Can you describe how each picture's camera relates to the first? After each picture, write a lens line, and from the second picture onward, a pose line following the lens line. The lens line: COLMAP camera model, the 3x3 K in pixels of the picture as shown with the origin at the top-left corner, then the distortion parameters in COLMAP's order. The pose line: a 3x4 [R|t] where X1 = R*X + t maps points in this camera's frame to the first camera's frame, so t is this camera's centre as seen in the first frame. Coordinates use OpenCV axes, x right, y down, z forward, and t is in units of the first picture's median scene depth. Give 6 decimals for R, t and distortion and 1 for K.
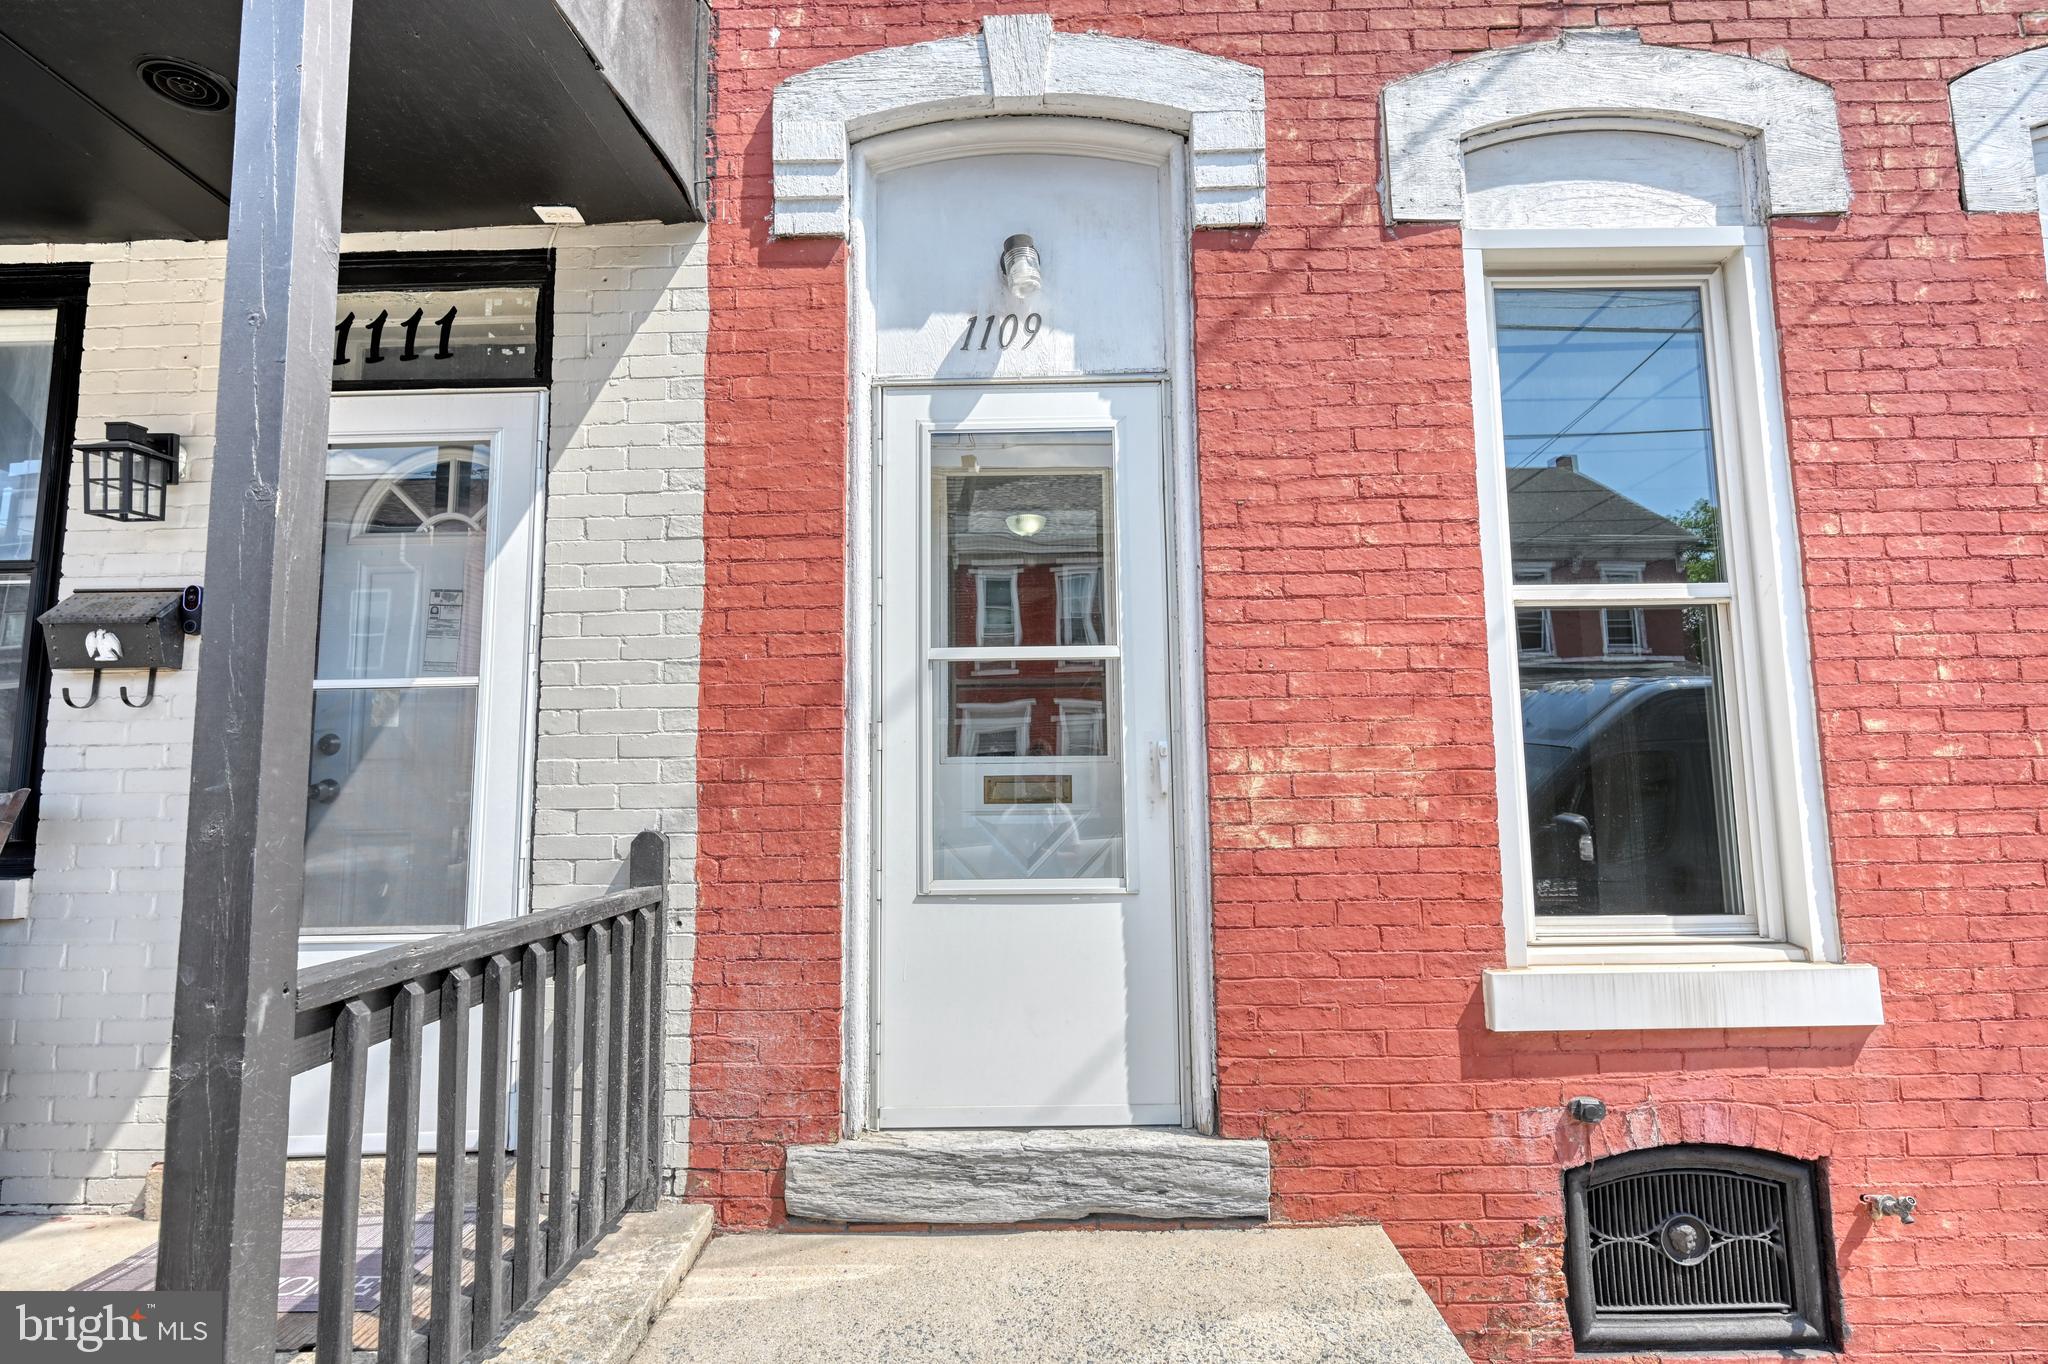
lens RADIAL K [[1005.7, 0, 1025.5], [0, 1005.7, 678.8], [0, 0, 1]] dist [-0.000741, 0.000159]
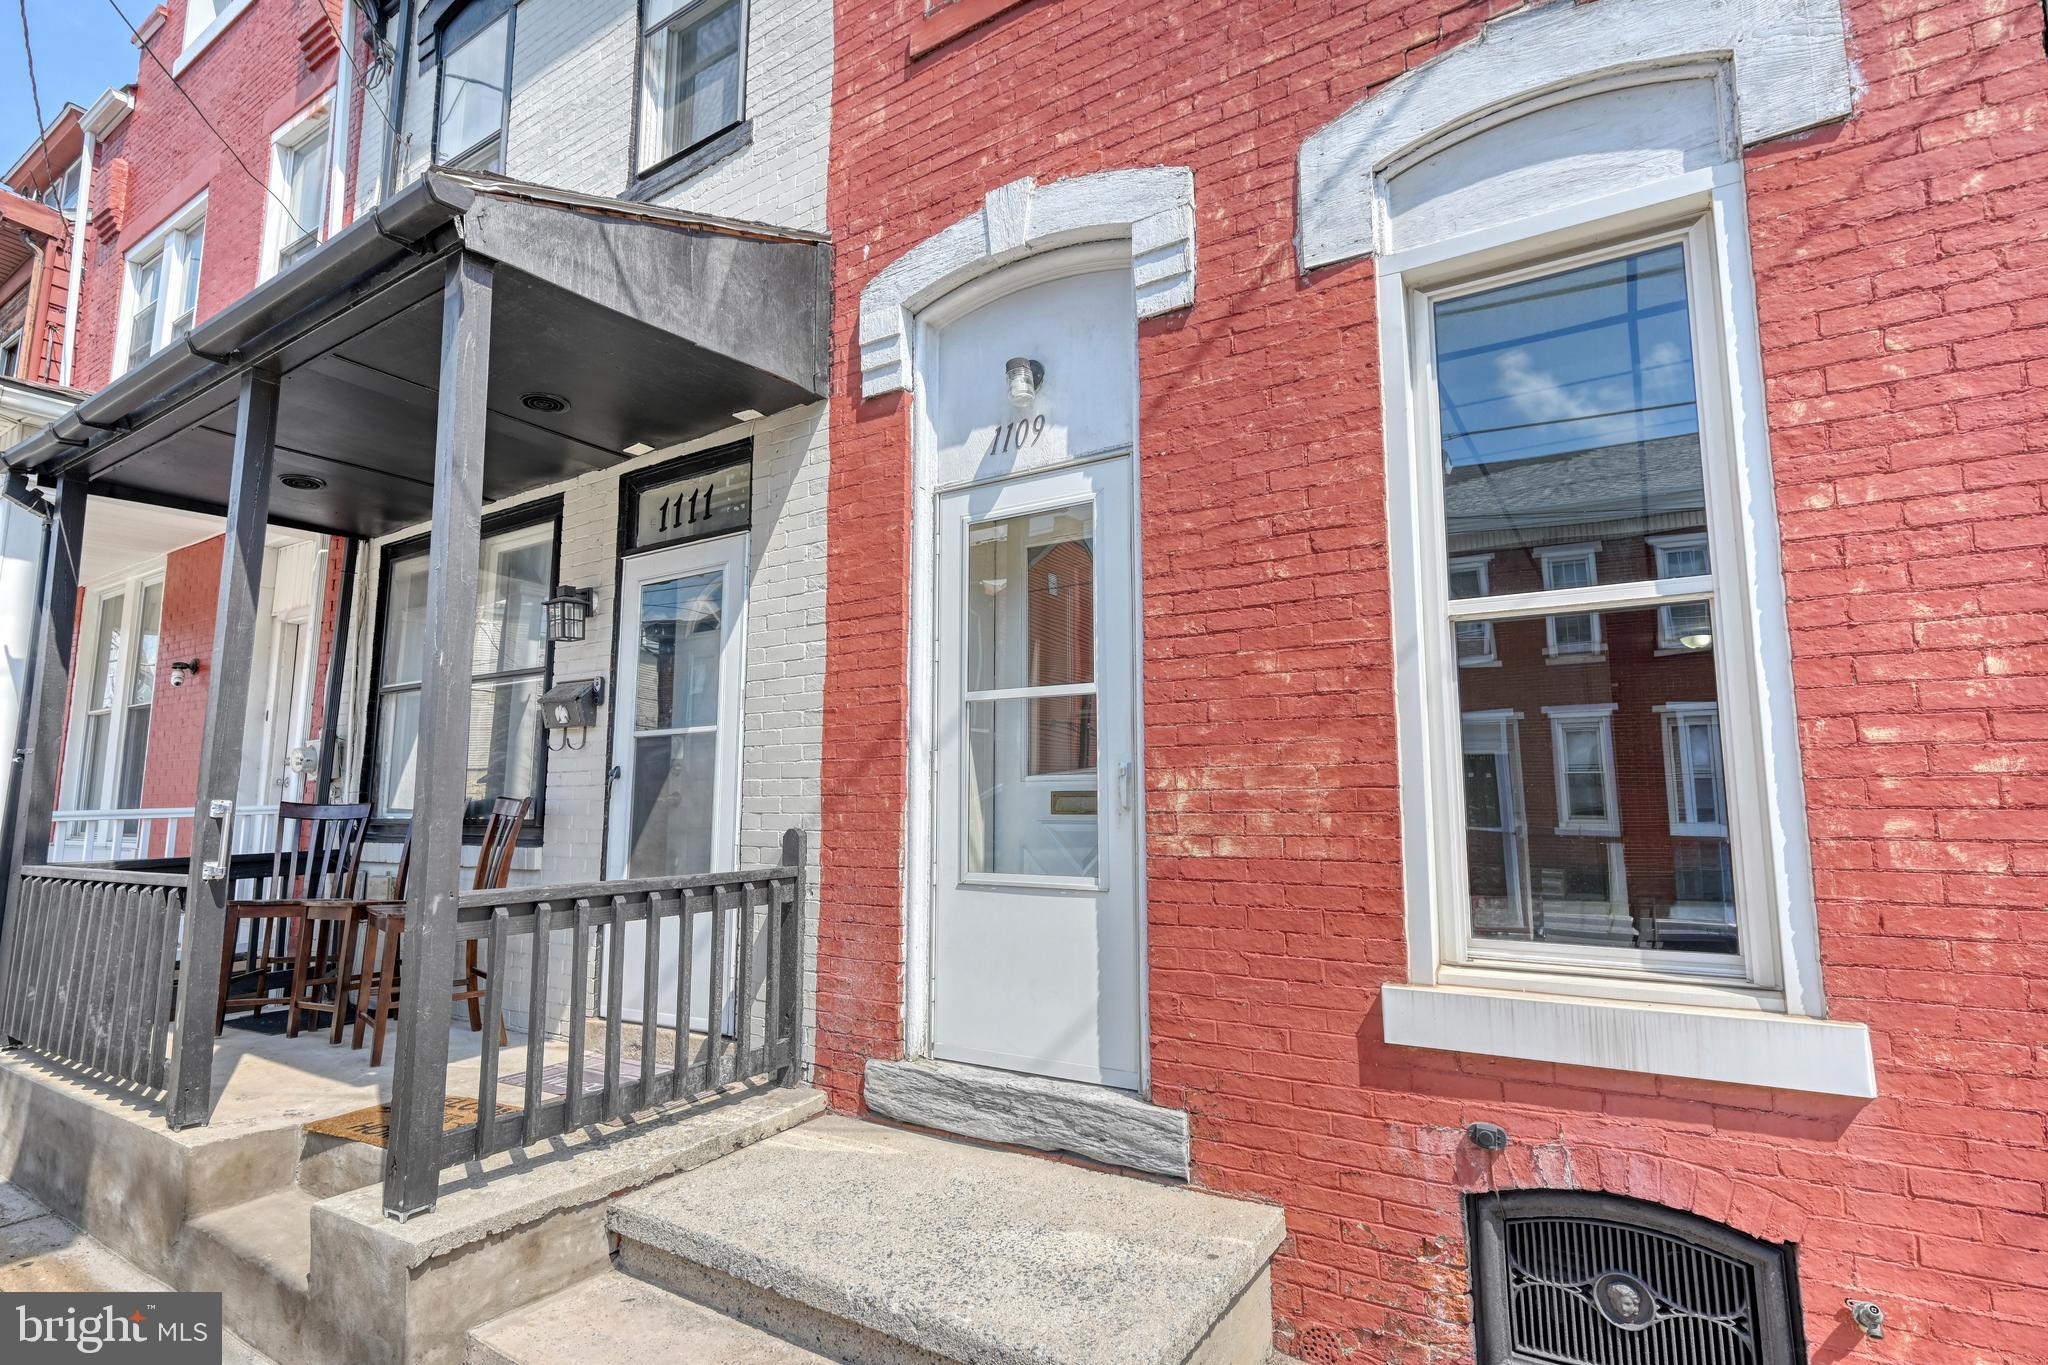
lens RADIAL K [[1005.7, 0, 1012.7], [0, 1005.7, 676.5], [0, 0, 1]] dist [-0.000741, 0.000159]
pose [[0.848942, -0.055844, -0.525527, 0.662409], [0.048461, 0.998438, -0.027812, -0.012388], [0.526260, -0.001857, 0.850322, -0.069792]]
